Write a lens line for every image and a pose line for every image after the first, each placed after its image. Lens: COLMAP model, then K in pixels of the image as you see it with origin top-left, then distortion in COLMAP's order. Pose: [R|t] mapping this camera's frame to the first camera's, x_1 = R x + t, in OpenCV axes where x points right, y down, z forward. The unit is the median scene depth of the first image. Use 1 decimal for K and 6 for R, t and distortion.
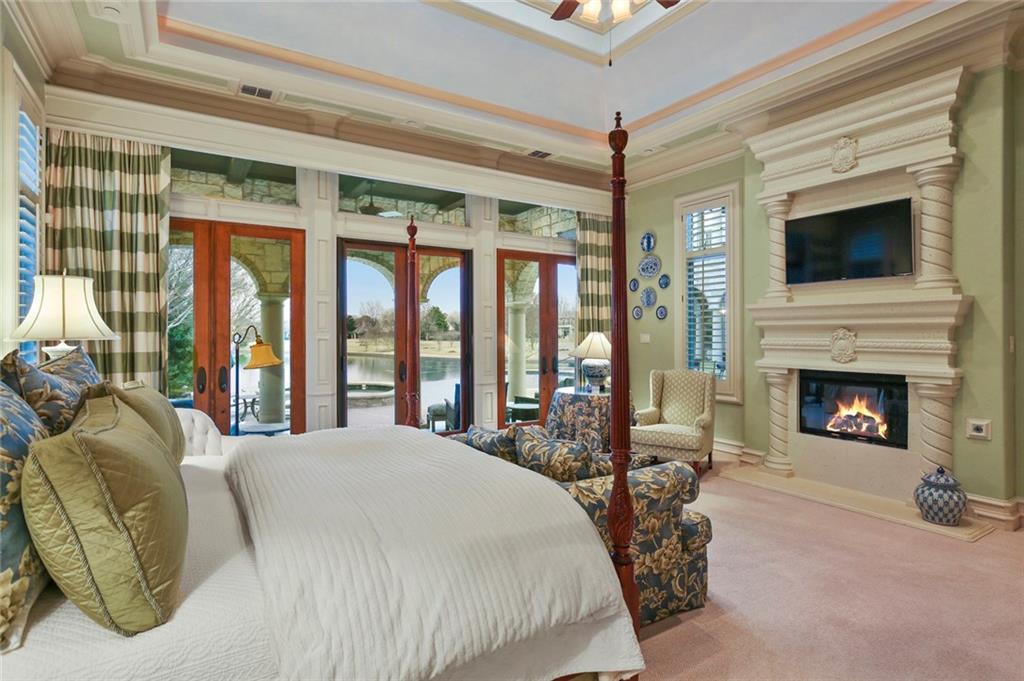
lens RADIAL K [[534.5, 0, 514.6], [0, 534.5, 331.8], [0, 0, 1]] dist [-0.001324, 0.000004]
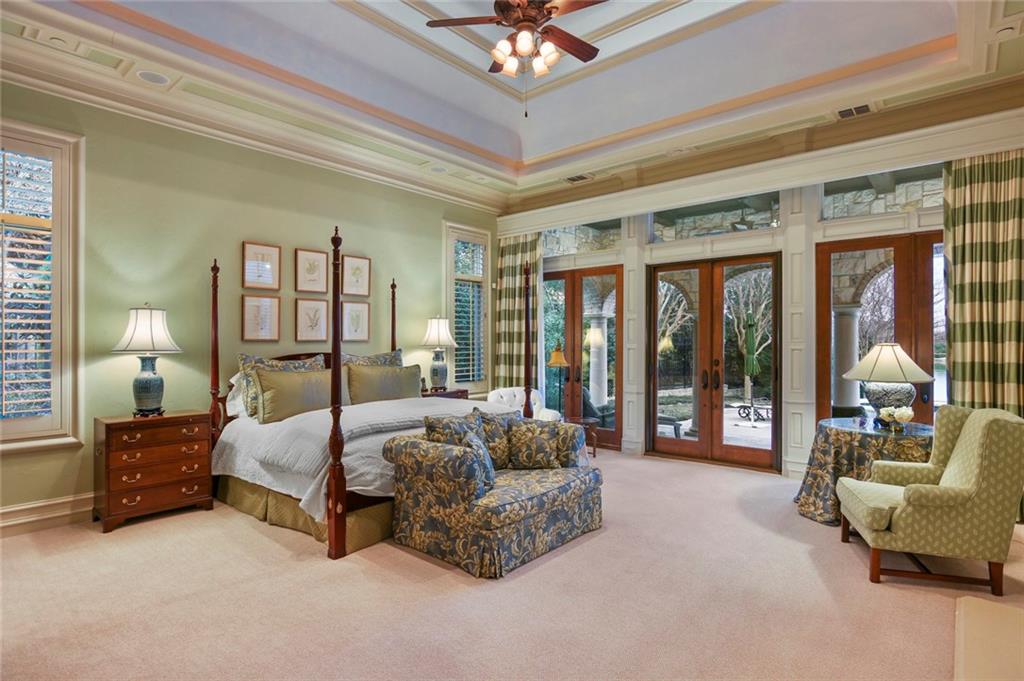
lens RADIAL K [[518.0, 0, 512.0], [0, 518.0, 340.5], [0, 0, 1]] dist [-0.001273, -0.000174]
pose [[0.287364, -0.002801, -0.957817, 0.696836], [-0.000026, 0.999996, -0.002932, -0.000850], [0.957821, 0.000867, 0.287363, 0.355745]]
